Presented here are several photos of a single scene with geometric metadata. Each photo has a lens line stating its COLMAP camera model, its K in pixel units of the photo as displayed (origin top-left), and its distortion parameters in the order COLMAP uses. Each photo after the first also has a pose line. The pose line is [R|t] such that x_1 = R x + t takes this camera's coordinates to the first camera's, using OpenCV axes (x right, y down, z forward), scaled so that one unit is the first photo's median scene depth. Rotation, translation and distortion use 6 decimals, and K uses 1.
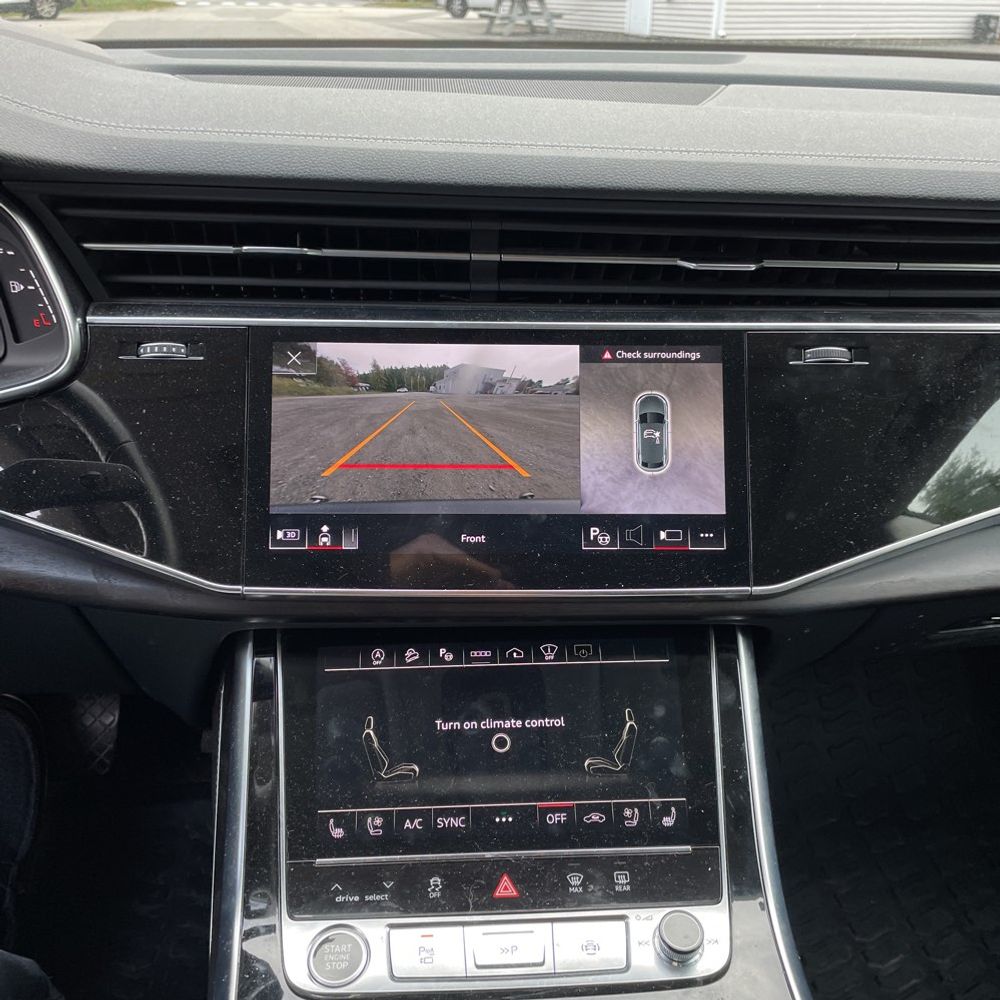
lens RADIAL K [[1007.9, 0, 498.2], [0, 1007.9, 491.4], [0, 0, 1]] dist [0.085013, -0.114153]
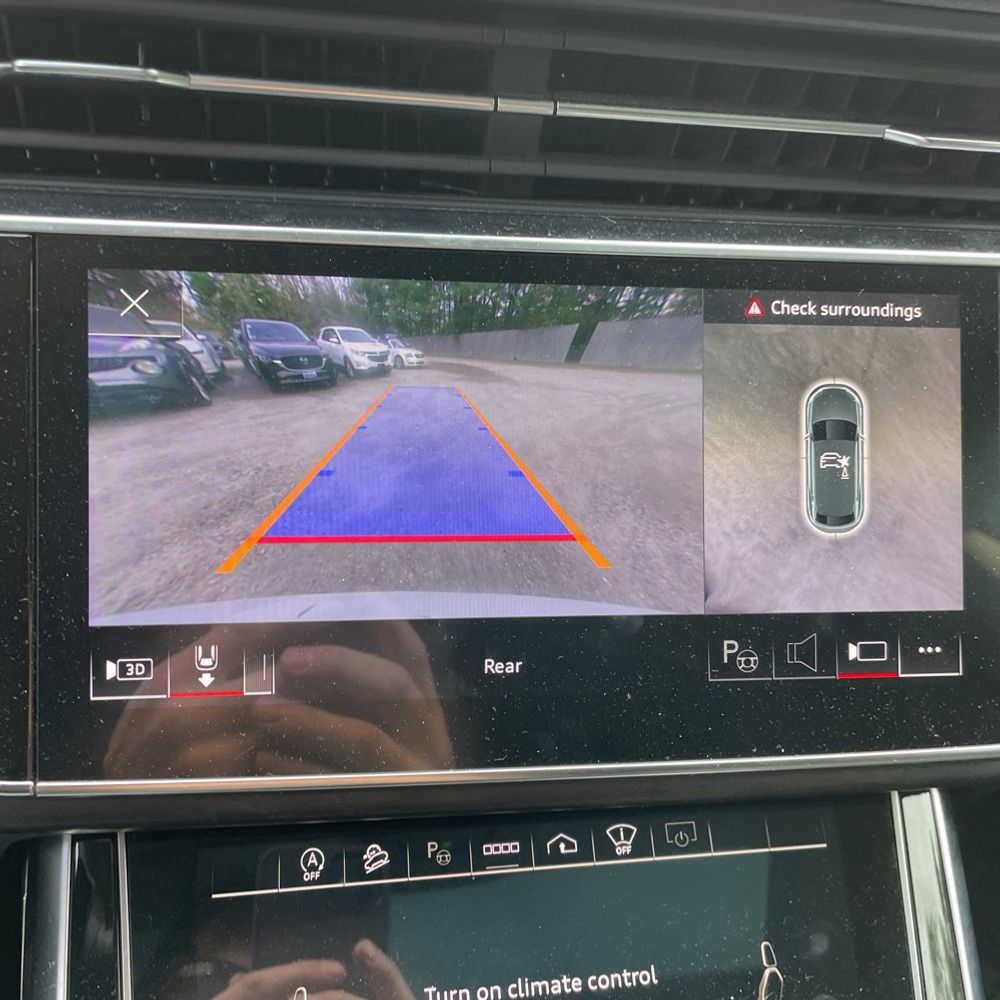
lens RADIAL K [[1056.8, 0, 525.7], [0, 1056.8, 499.3], [0, 0, 1]] dist [0.055350, -0.104934]
pose [[0.992844, -0.001388, 0.119410, -0.076038], [-0.010202, 0.995291, 0.096392, -0.088383], [-0.118981, -0.096920, 0.988155, 0.461424]]
